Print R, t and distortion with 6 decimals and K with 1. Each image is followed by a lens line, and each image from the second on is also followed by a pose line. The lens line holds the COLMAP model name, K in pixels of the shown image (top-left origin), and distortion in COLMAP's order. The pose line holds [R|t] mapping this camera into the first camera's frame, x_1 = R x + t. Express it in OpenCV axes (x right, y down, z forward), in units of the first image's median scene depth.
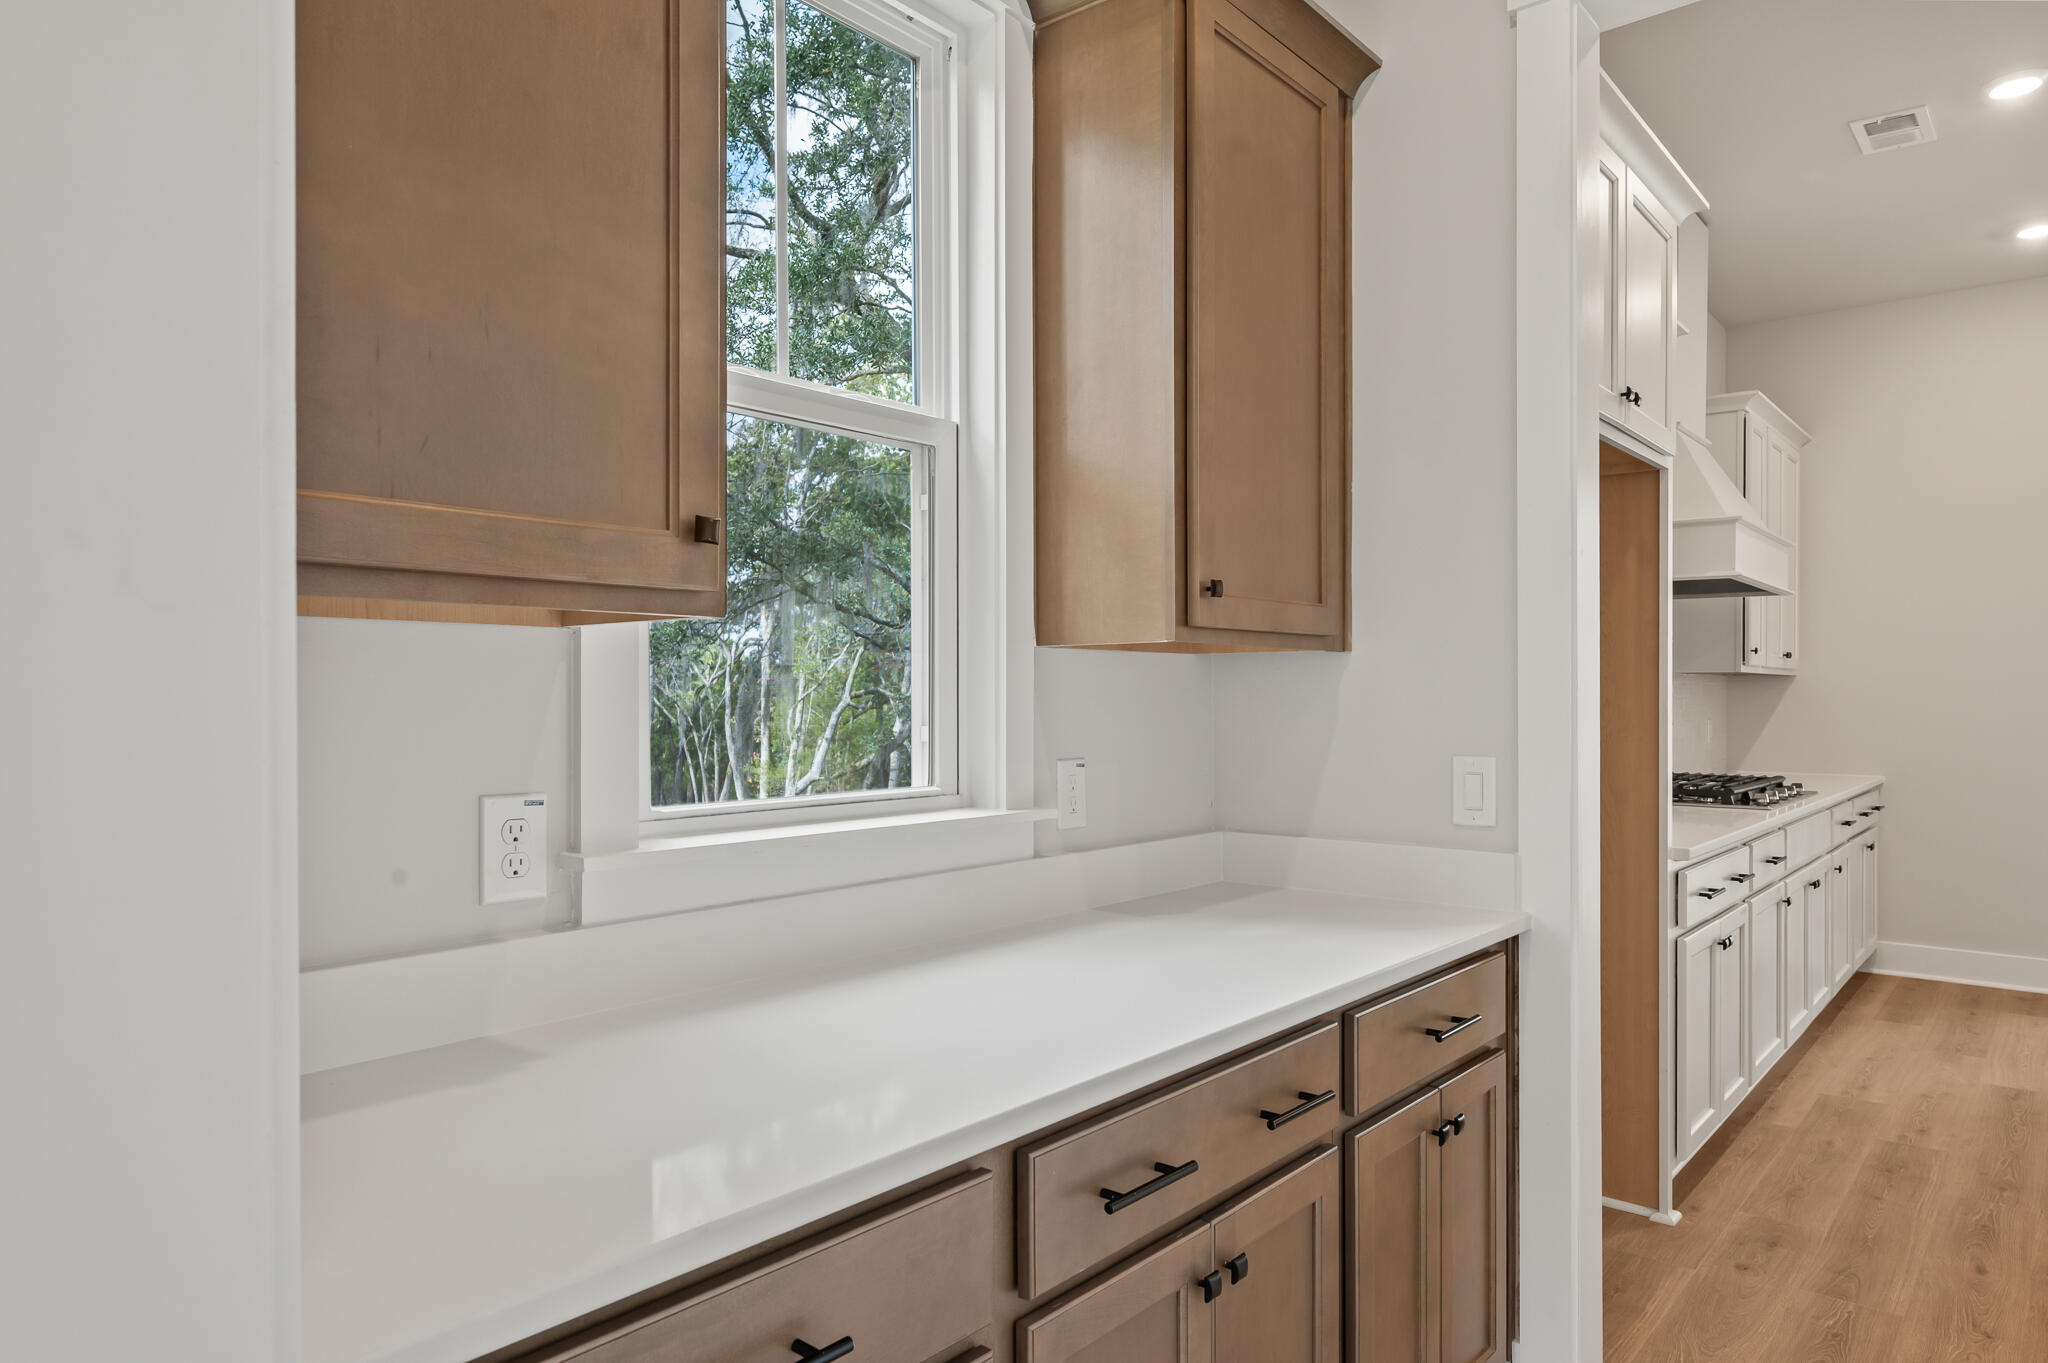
lens RADIAL K [[1249.3, 0, 1025.4], [0, 1249.3, 689.4], [0, 0, 1]] dist [-0.007495, 0.000324]
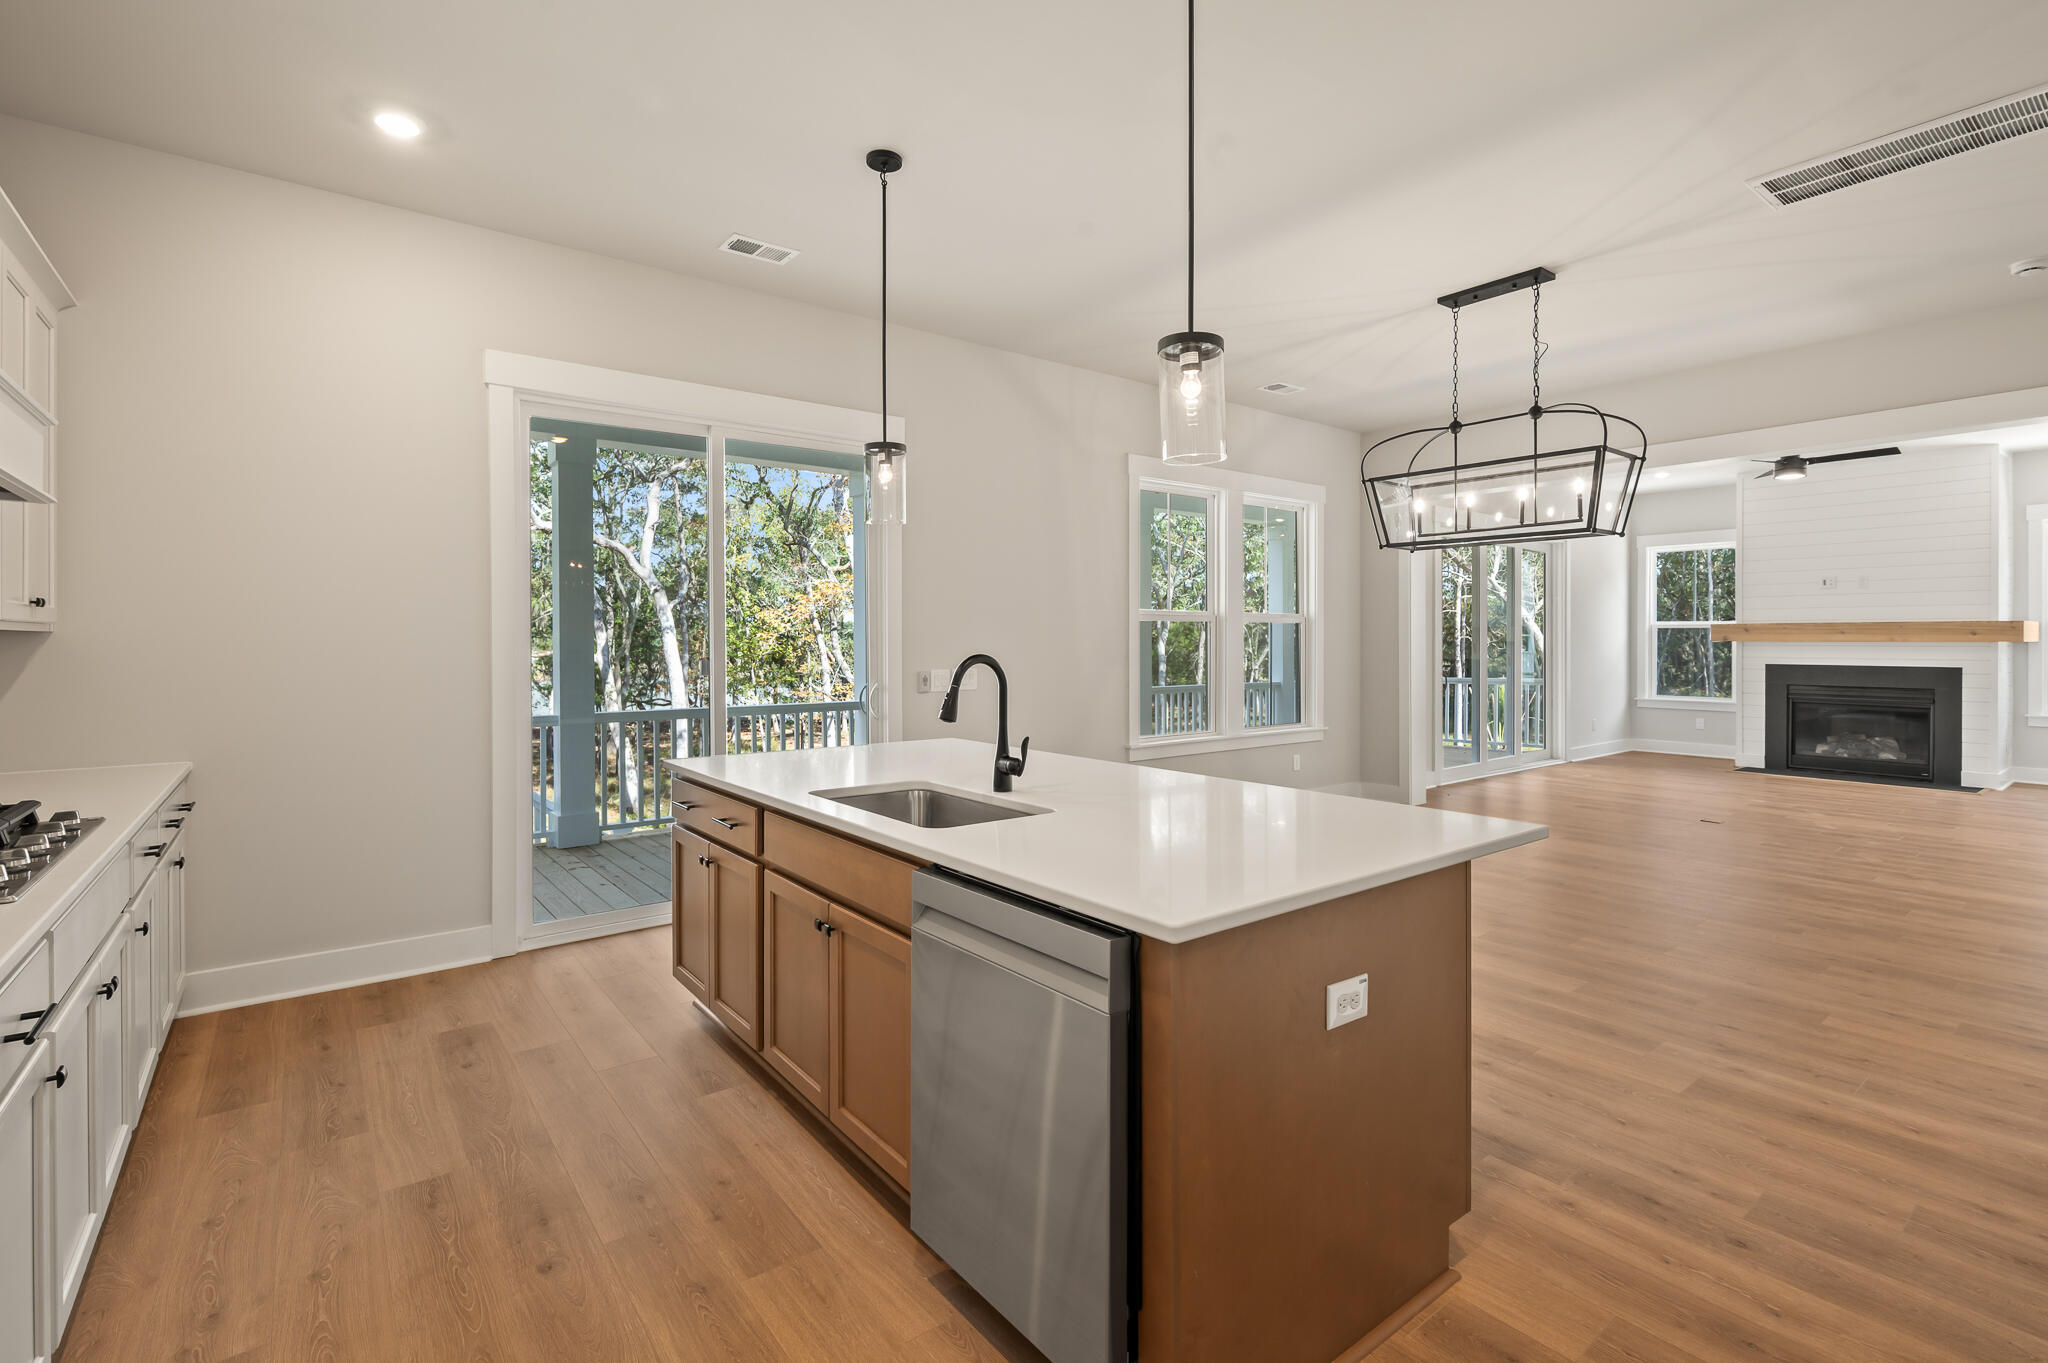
lens RADIAL K [[940.1, 0, 1028.1], [0, 940.1, 641.0], [0, 0, 1]] dist [-0.002852, -0.000535]
pose [[0.199661, -0.006165, 0.979846, 0.267455], [0.004798, 0.999974, 0.005314, -0.007939], [-0.979853, 0.003640, 0.199686, 0.449971]]
